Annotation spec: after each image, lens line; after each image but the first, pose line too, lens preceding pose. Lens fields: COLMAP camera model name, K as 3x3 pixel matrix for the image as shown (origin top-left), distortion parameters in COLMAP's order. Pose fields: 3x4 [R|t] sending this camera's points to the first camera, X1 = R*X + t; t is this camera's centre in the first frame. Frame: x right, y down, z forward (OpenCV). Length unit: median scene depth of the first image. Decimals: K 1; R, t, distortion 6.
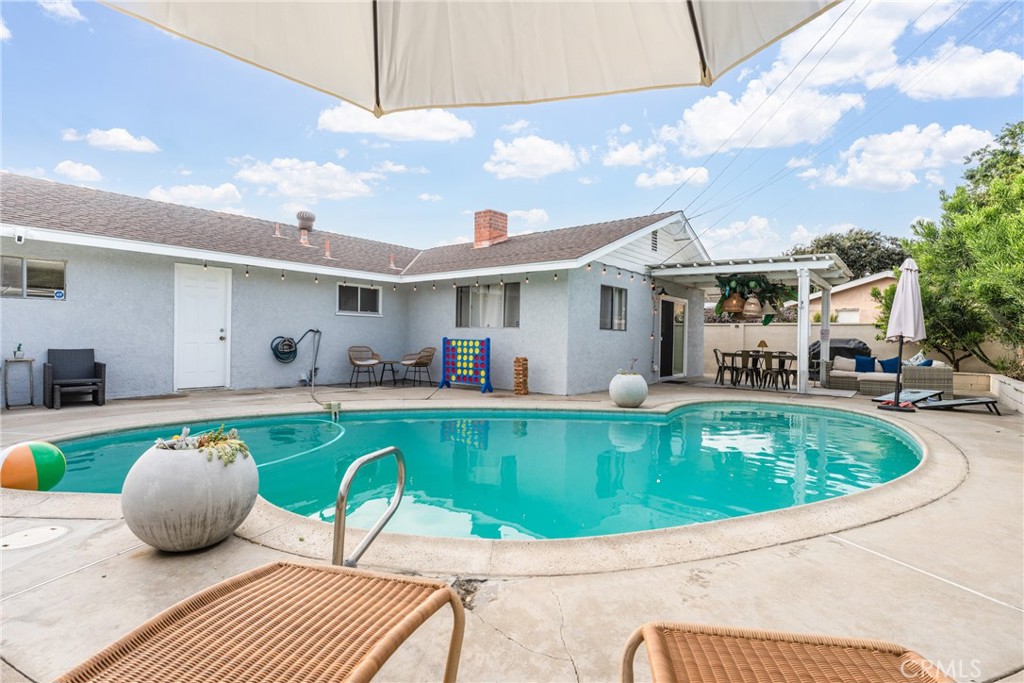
lens RADIAL K [[493.1, 0, 514.2], [0, 493.1, 342.8], [0, 0, 1]] dist [-0.000187, 0.000050]
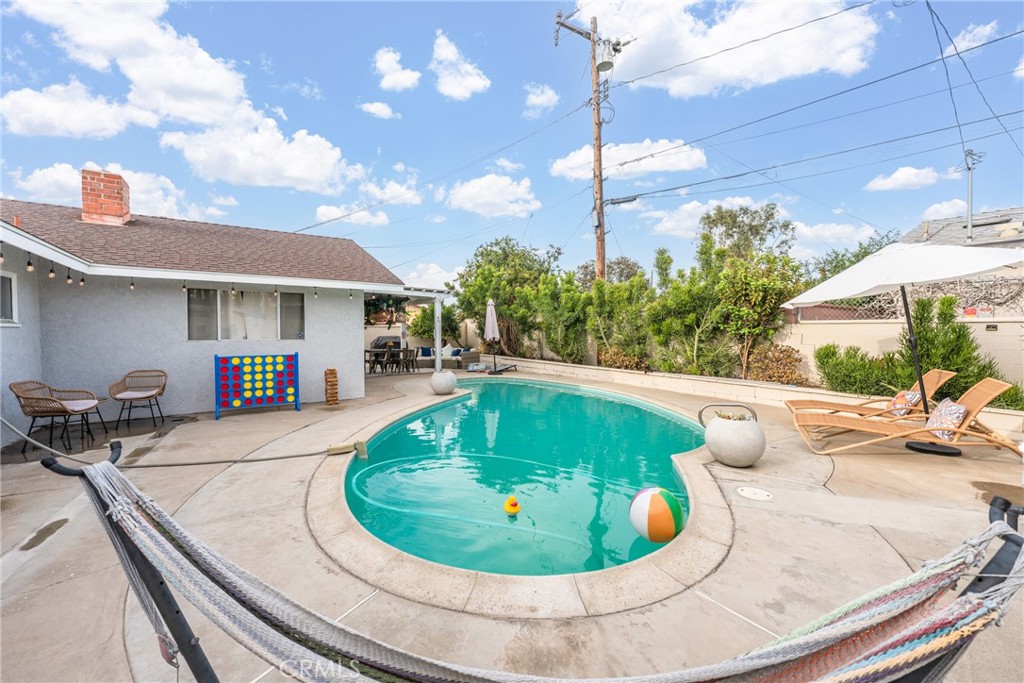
lens RADIAL K [[412.2, 0, 513.1], [0, 412.2, 339.6], [0, 0, 1]] dist [0.001352, 0.000026]
pose [[0.267780, -0.037690, 0.962743, -0.671486], [0.016203, 0.999269, 0.034613, -0.052326], [-0.963344, 0.006331, 0.268195, 0.372757]]
